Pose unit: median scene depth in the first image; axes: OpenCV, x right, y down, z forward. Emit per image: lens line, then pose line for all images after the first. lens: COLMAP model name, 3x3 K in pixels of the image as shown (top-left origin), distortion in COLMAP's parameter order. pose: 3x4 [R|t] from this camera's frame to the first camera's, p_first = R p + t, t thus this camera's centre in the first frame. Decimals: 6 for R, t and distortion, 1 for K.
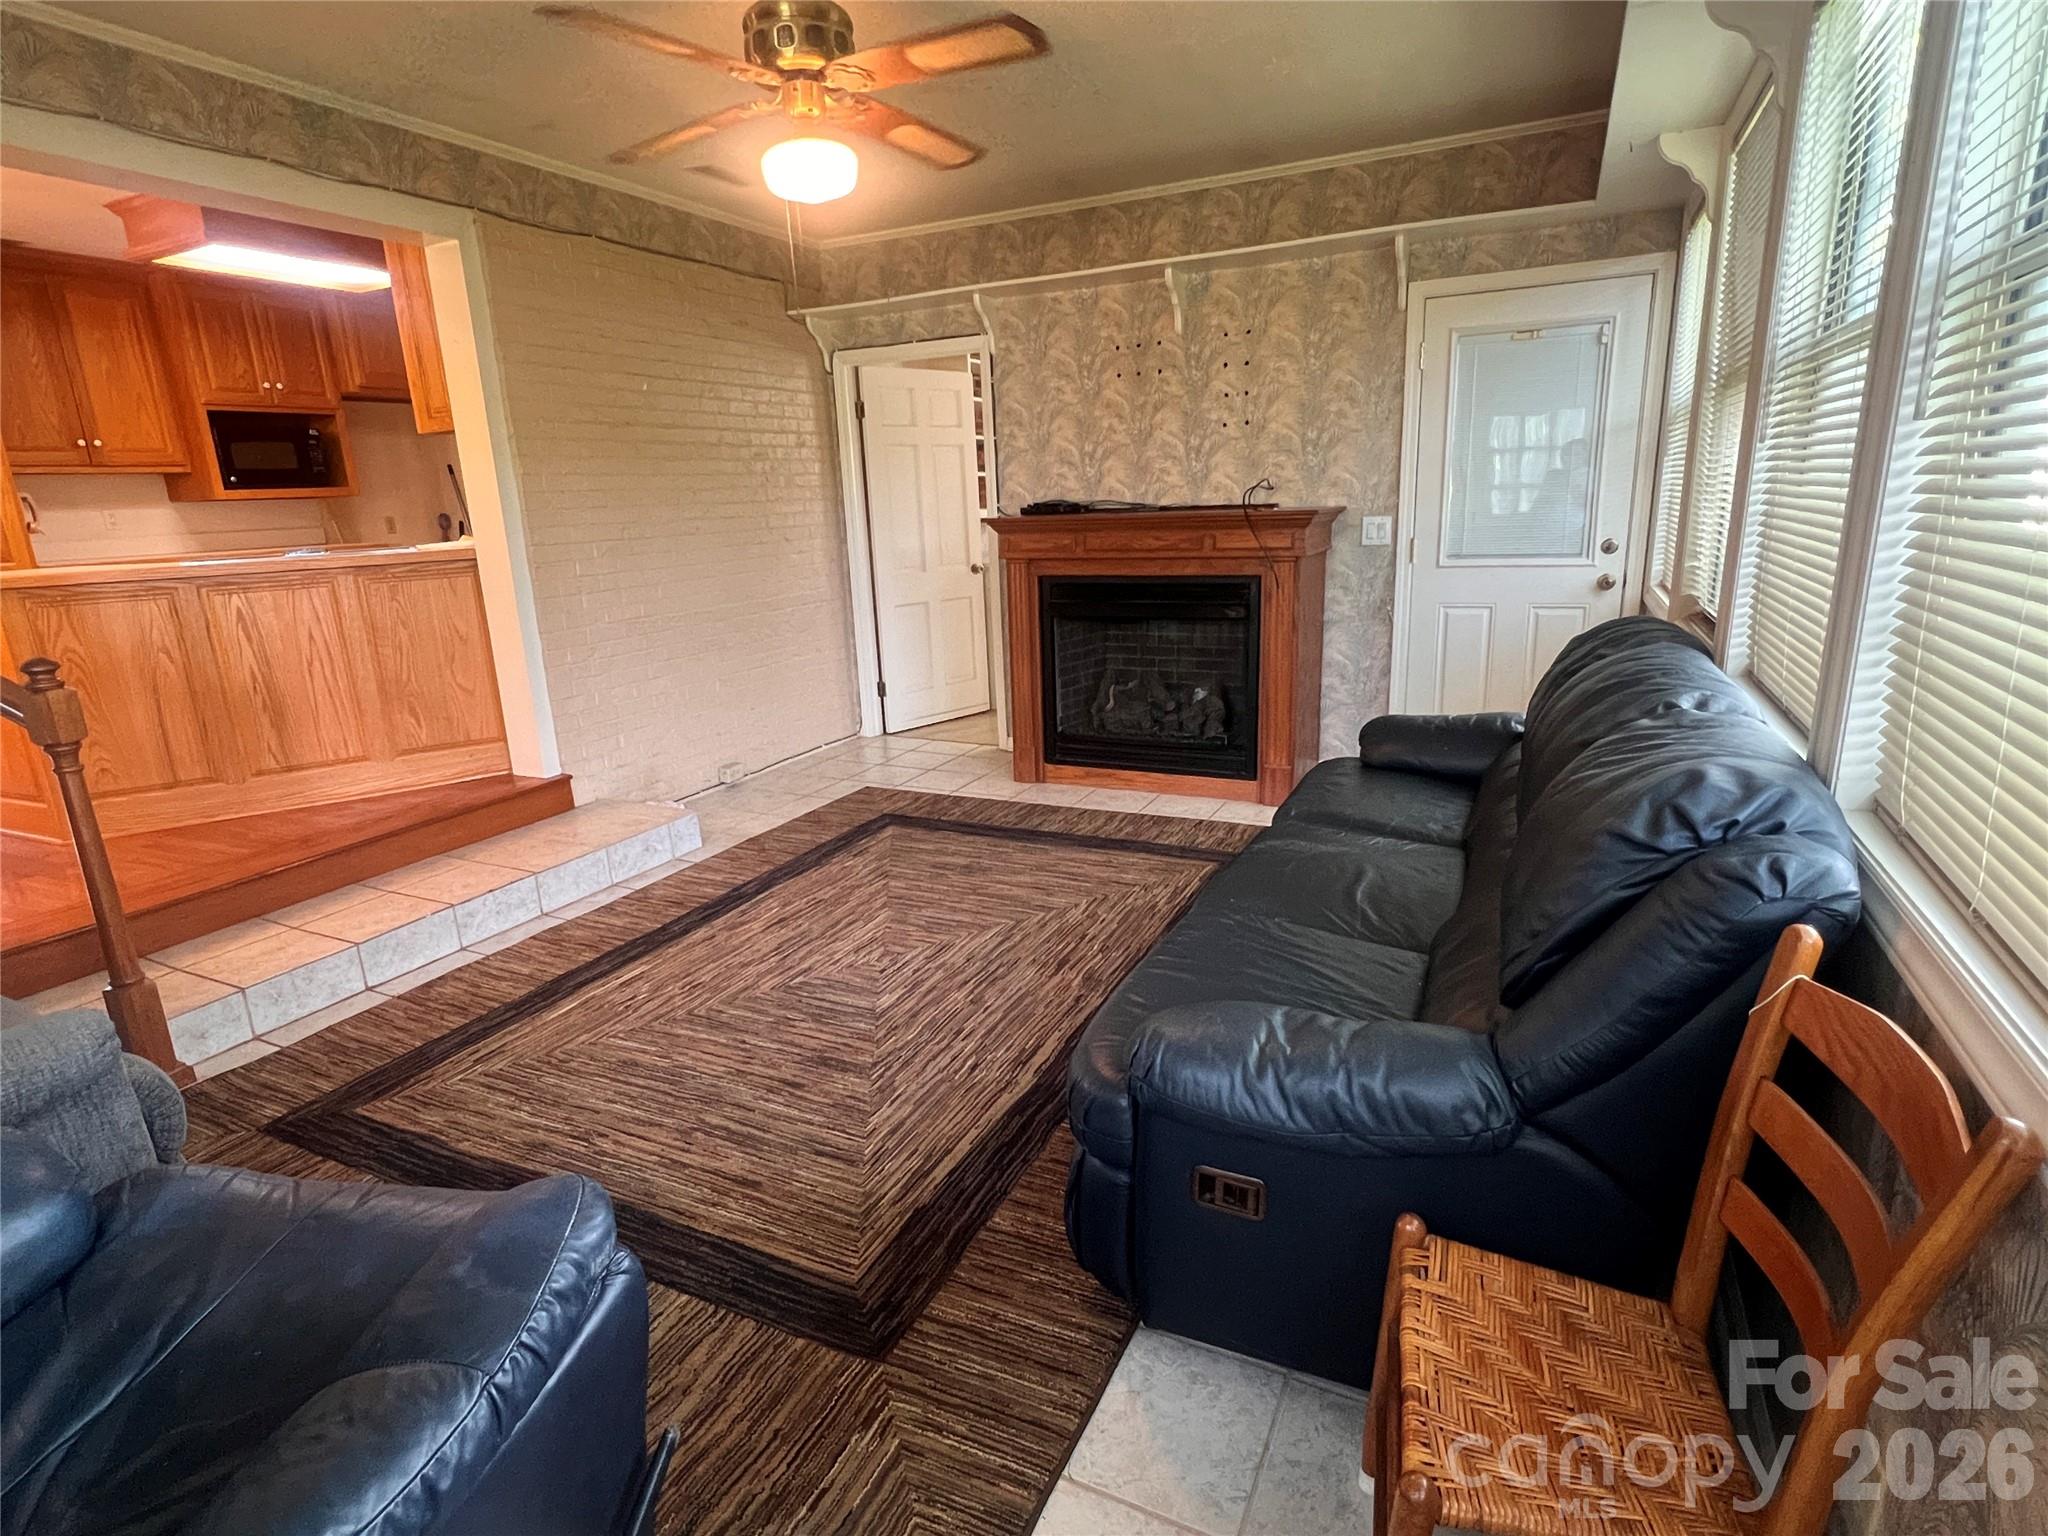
lens RADIAL K [[1063.1, 0, 1024.0], [0, 1063.1, 768.0], [0, 0, 1]] dist [-0.004321, 0.000282]
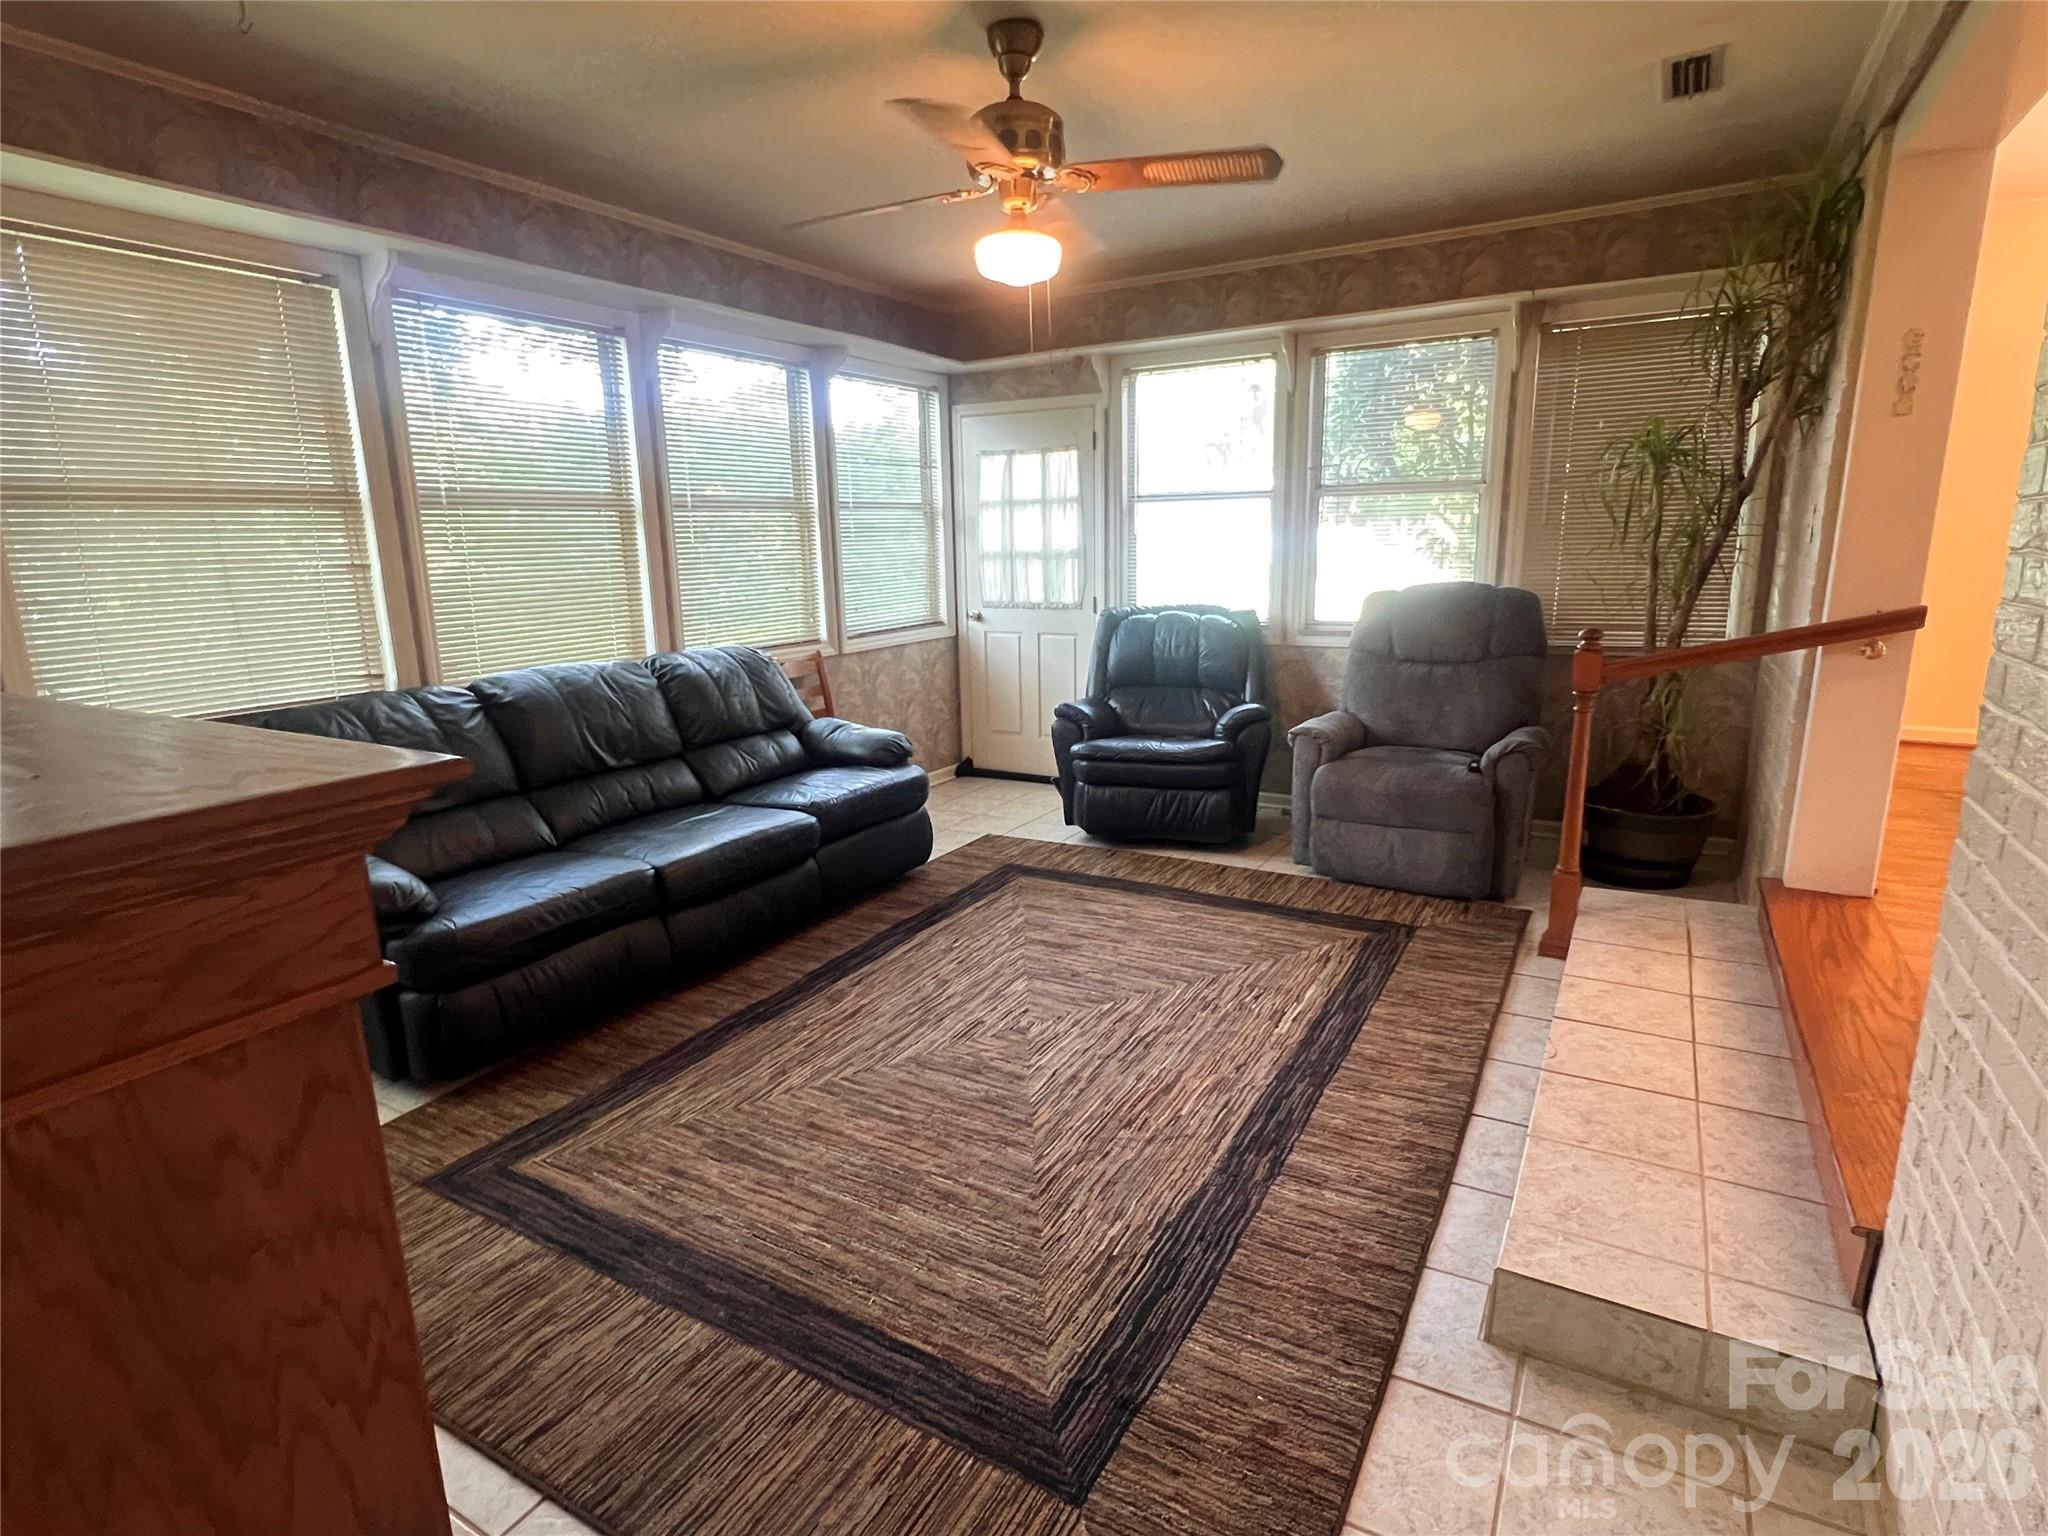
lens RADIAL K [[1063.1, 0, 1024.0], [0, 1063.1, 768.0], [0, 0, 1]] dist [-0.004321, 0.000282]
pose [[-0.995127, 0.042709, 0.088877, -0.226930], [0.078377, 0.889531, 0.450102, -0.466155], [-0.059836, 0.454875, -0.888543, 1.762221]]
